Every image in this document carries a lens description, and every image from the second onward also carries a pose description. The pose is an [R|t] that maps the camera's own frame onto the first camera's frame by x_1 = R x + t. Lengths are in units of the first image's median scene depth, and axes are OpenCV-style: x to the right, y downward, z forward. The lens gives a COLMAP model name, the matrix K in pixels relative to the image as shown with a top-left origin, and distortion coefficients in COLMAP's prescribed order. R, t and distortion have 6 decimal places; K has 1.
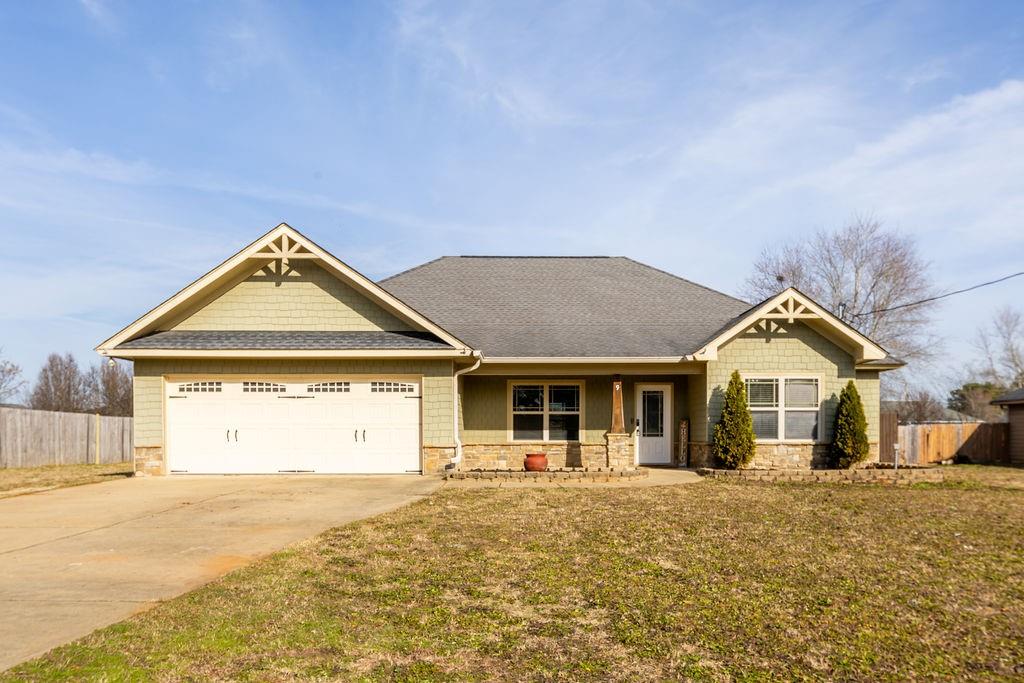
lens RADIAL K [[745.5, 0, 531.7], [0, 745.5, 441.3], [0, 0, 1]] dist [0.000745, -0.000596]
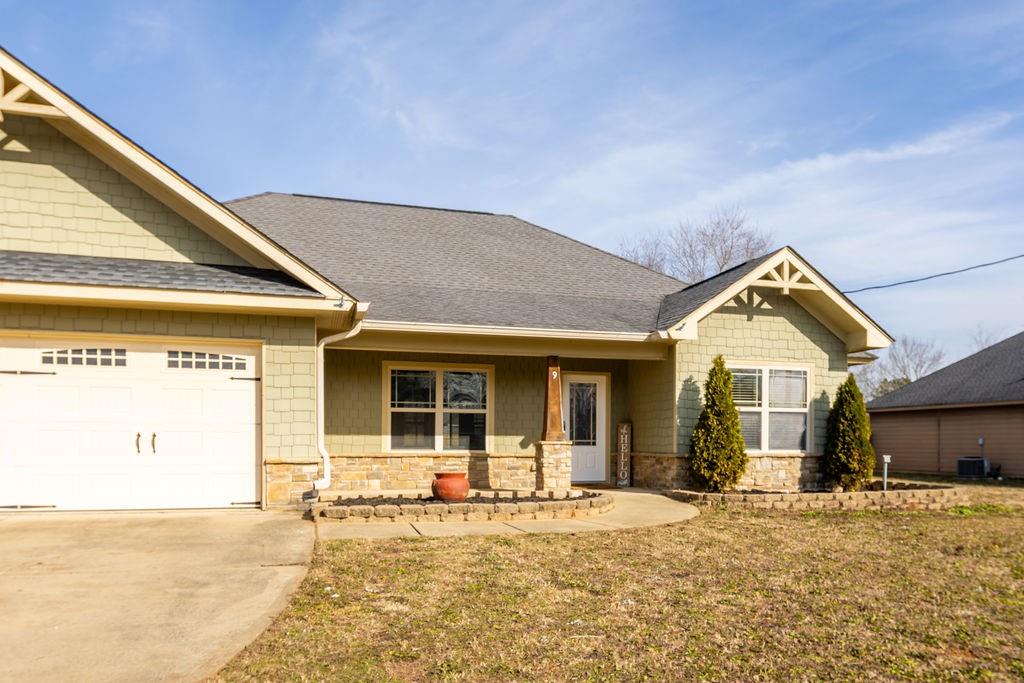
lens RADIAL K [[744.7, 0, 544.5], [0, 744.7, 443.9], [0, 0, 1]] dist [-0.000541, -0.011479]
pose [[0.959554, 0.003613, 0.281500, -0.094311], [-0.002535, 0.999988, -0.004195, -0.005161], [-0.281512, 0.003312, 0.959552, 0.354460]]
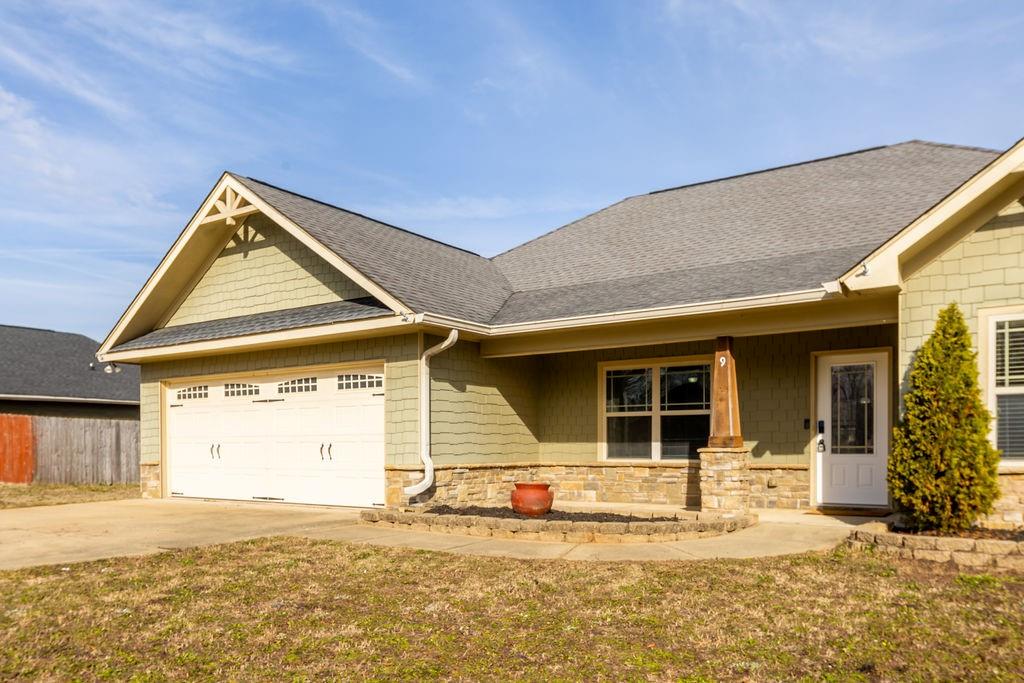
lens RADIAL K [[801.4, 0, 485.6], [0, 801.4, 451.7], [0, 0, 1]] dist [-0.001602, -0.000878]
pose [[0.803951, 0.001613, -0.594694, 0.337554], [-0.003805, 0.999990, -0.002431, -0.005928], [0.594684, 0.004217, 0.803949, 0.462941]]
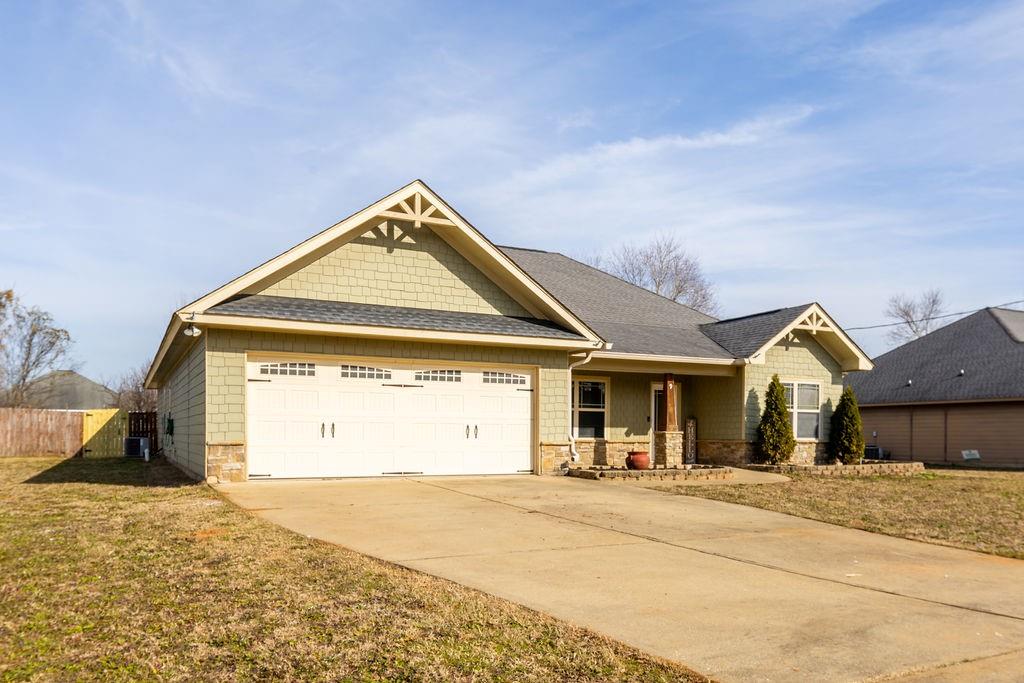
lens RADIAL K [[760.3, 0, 505.4], [0, 760.3, 441.8], [0, 0, 1]] dist [0.001006, -0.001084]
pose [[0.904634, 0.002287, 0.426184, -0.562892], [-0.003854, 0.999989, 0.002814, 0.001795], [-0.426173, -0.004188, 0.904632, 0.162533]]
